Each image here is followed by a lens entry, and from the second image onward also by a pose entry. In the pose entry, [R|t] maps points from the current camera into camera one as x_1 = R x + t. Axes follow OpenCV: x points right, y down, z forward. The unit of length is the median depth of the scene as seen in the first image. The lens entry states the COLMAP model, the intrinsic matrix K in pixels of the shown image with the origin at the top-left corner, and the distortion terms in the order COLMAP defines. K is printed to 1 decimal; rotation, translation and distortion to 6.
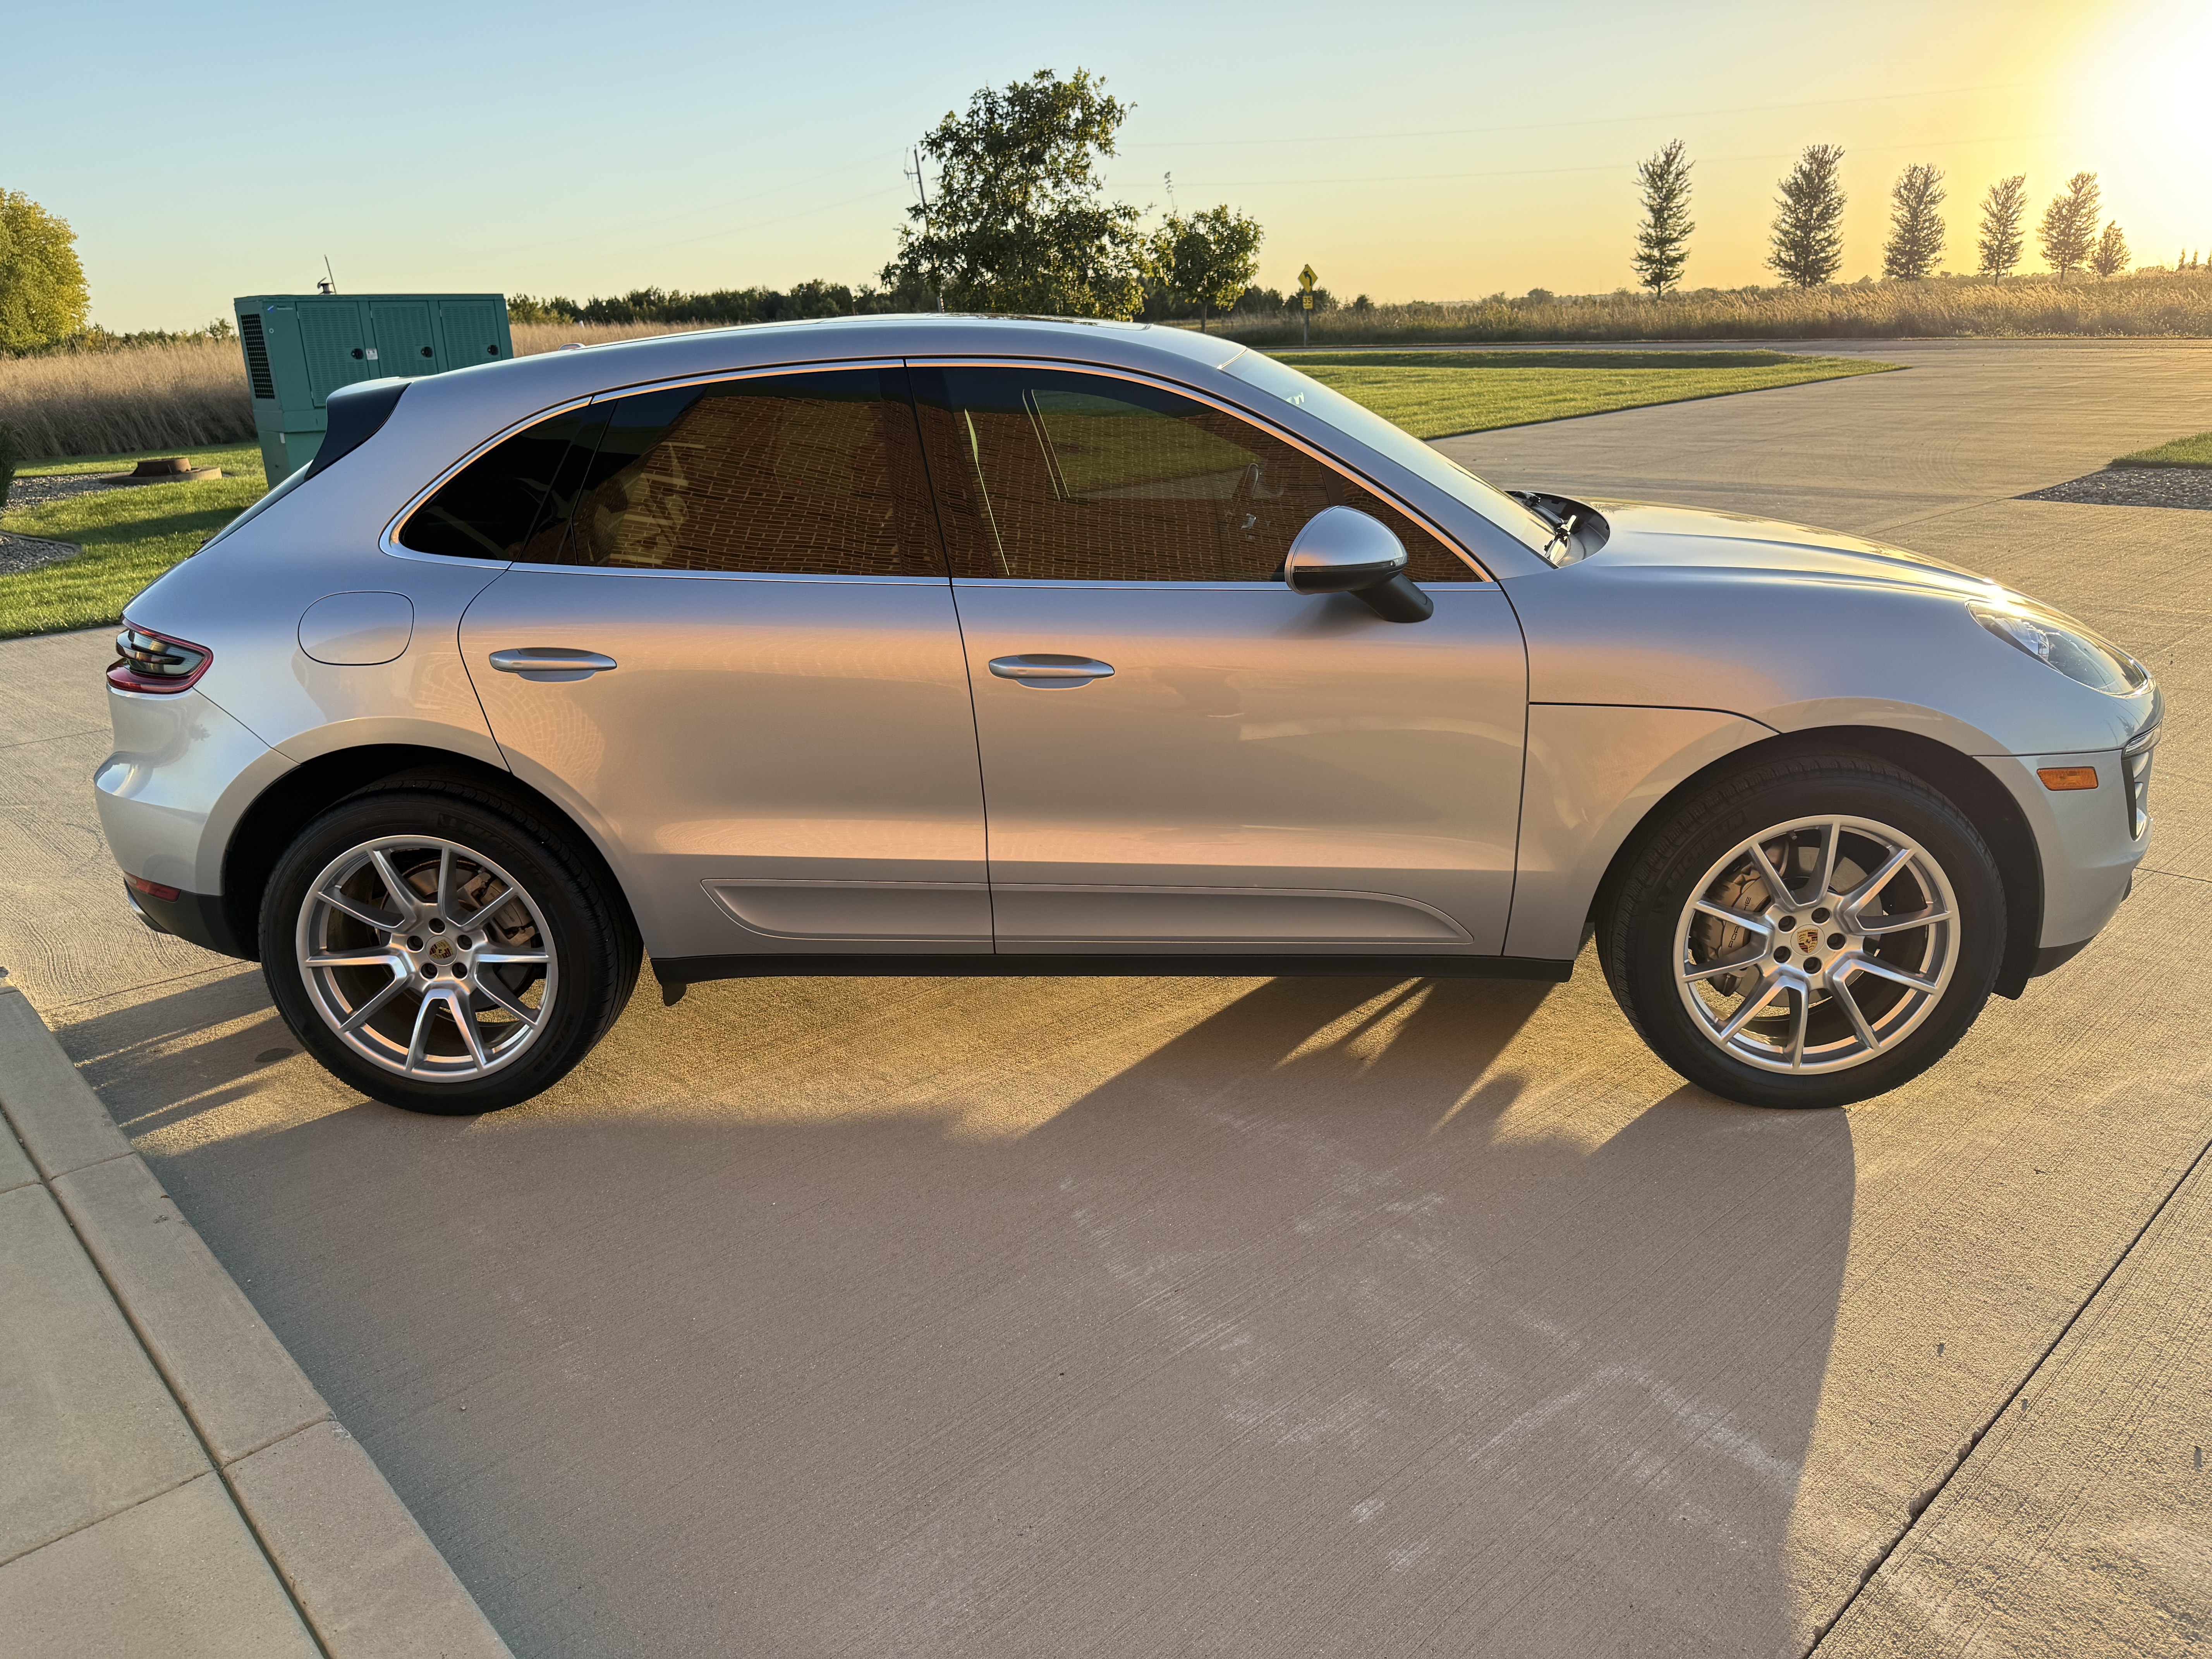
lens RADIAL K [[1670.4, 0, 1104.7], [0, 1670.4, 823.8], [0, 0, 1]] dist [0.008491, -0.008301]
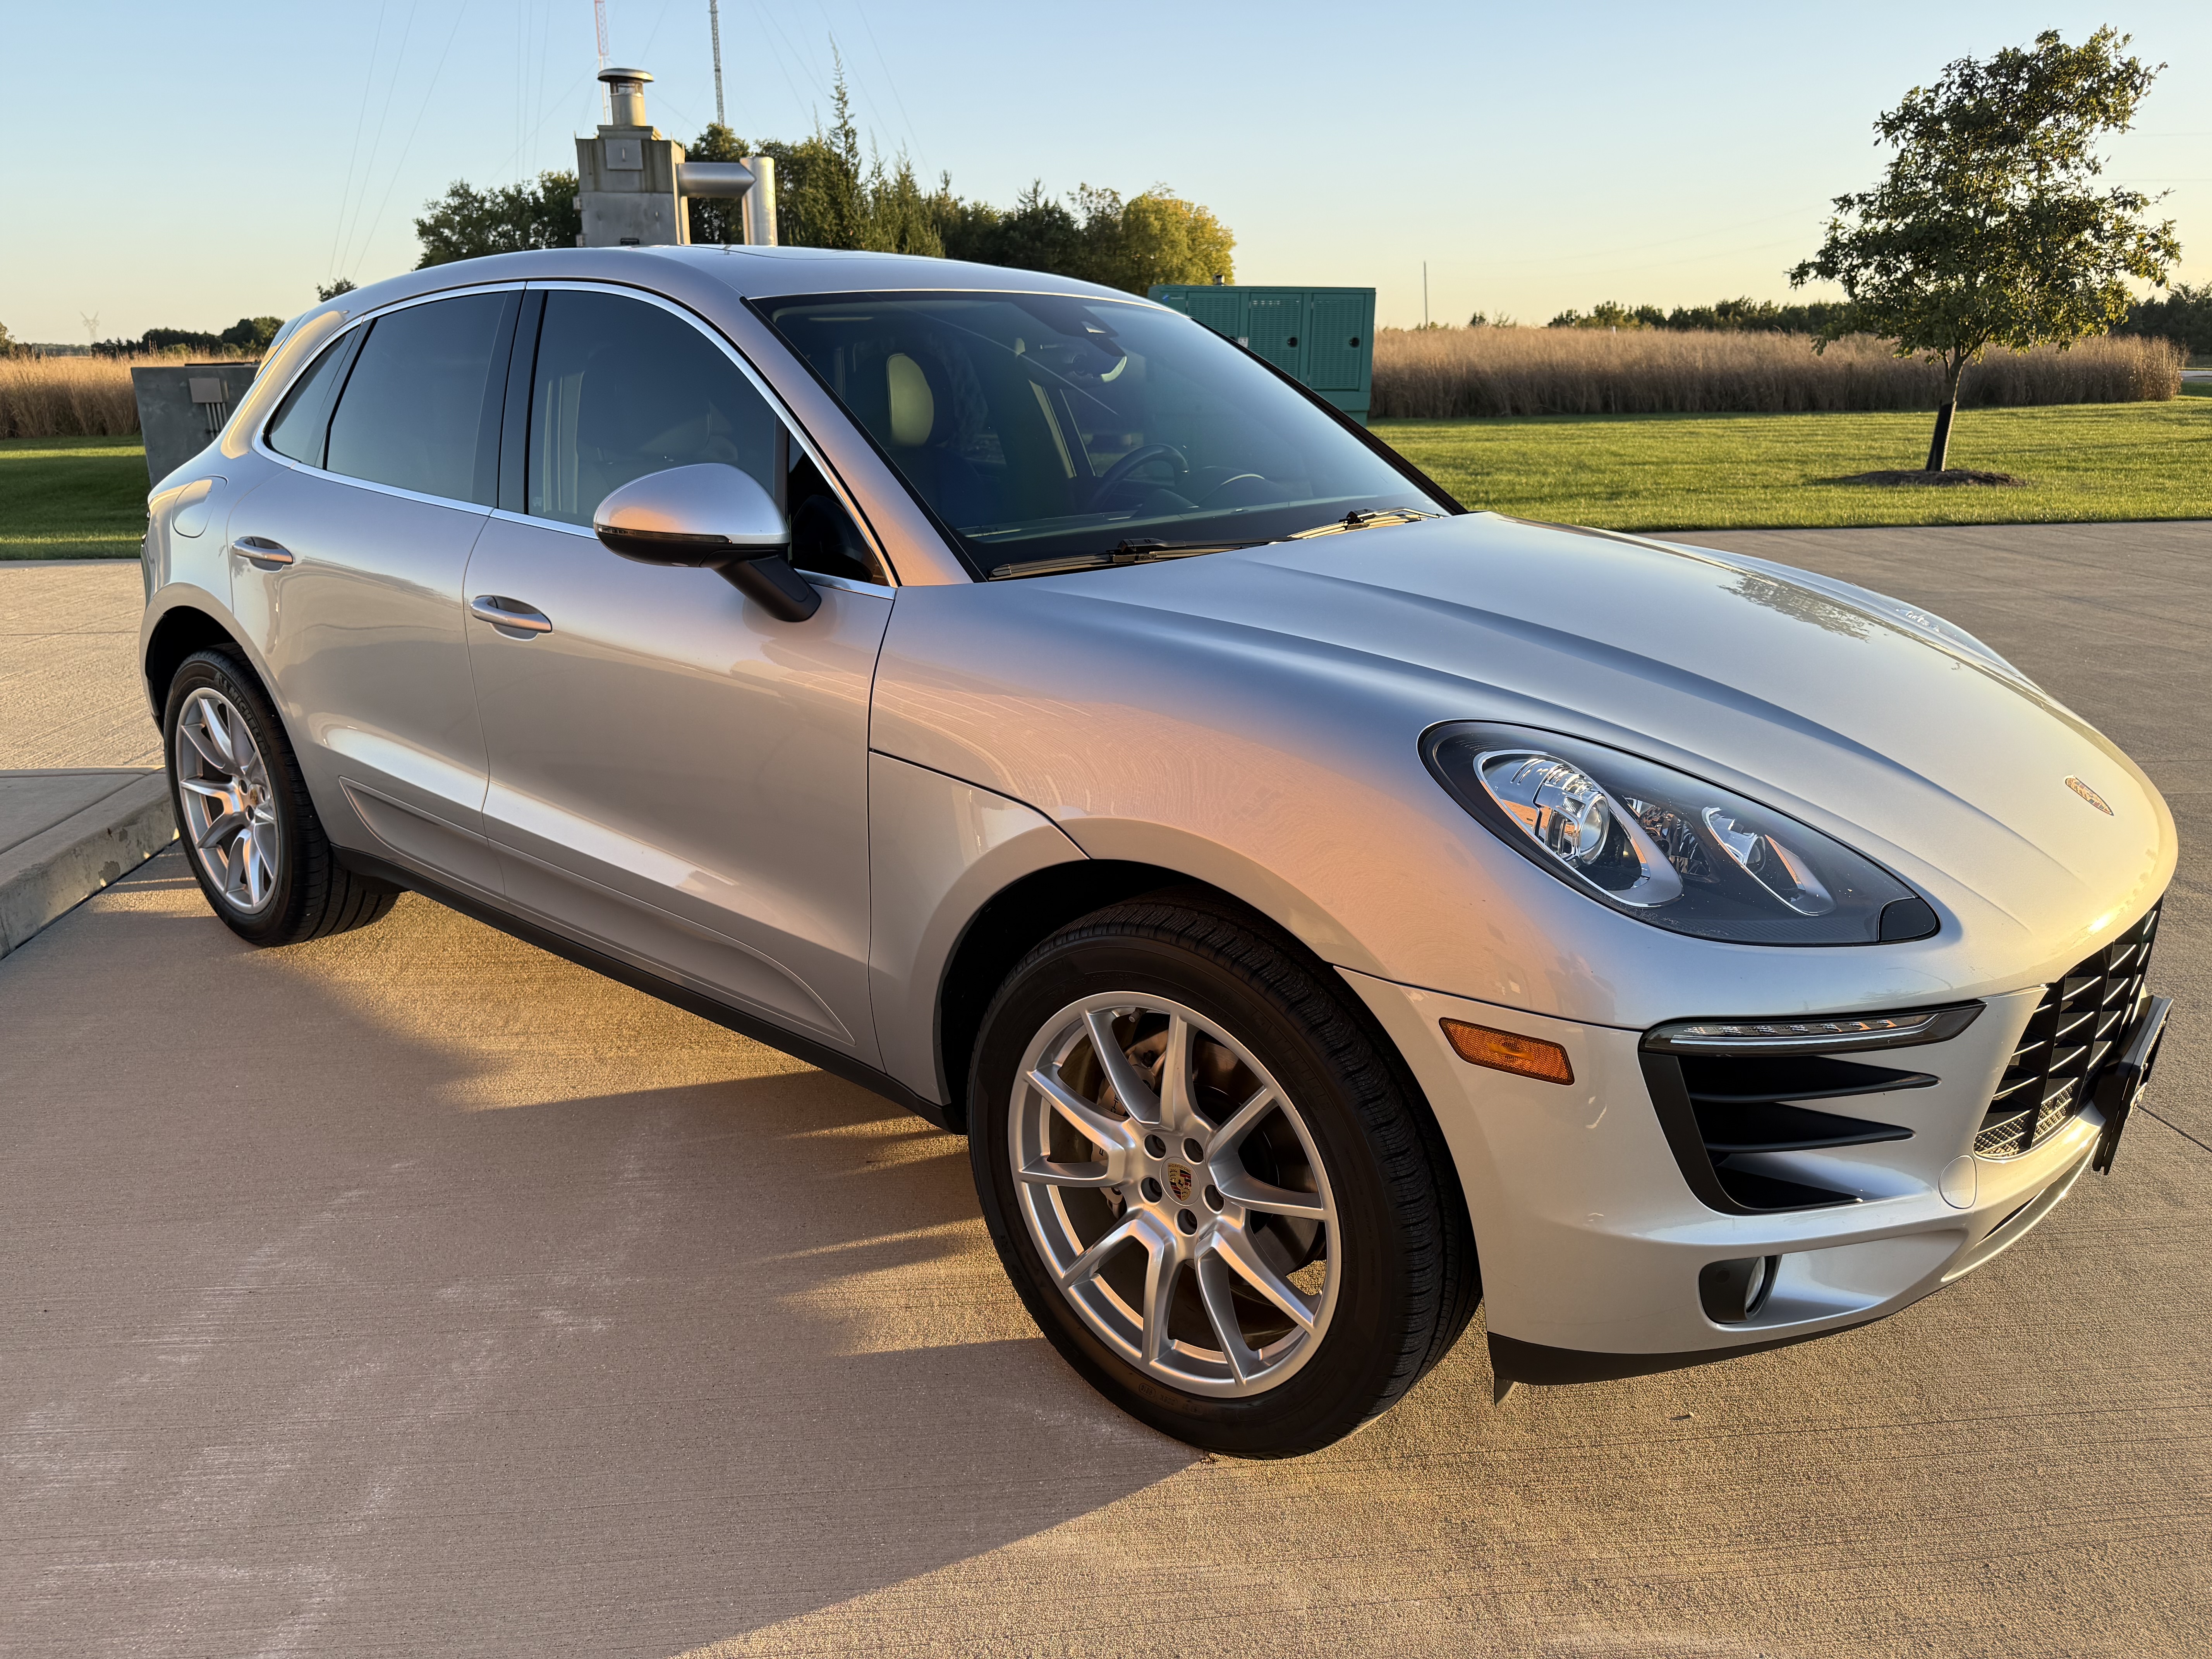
lens RADIAL K [[1645.5, 0, 1106.0], [0, 1645.5, 829.5], [0, 0, 1]] dist [-0.004612, -0.005384]
pose [[0.783322, 0.206928, -0.586163, 0.154667], [-0.206884, 0.975994, 0.068075, -0.021535], [0.586178, 0.067943, 0.807328, 0.093669]]
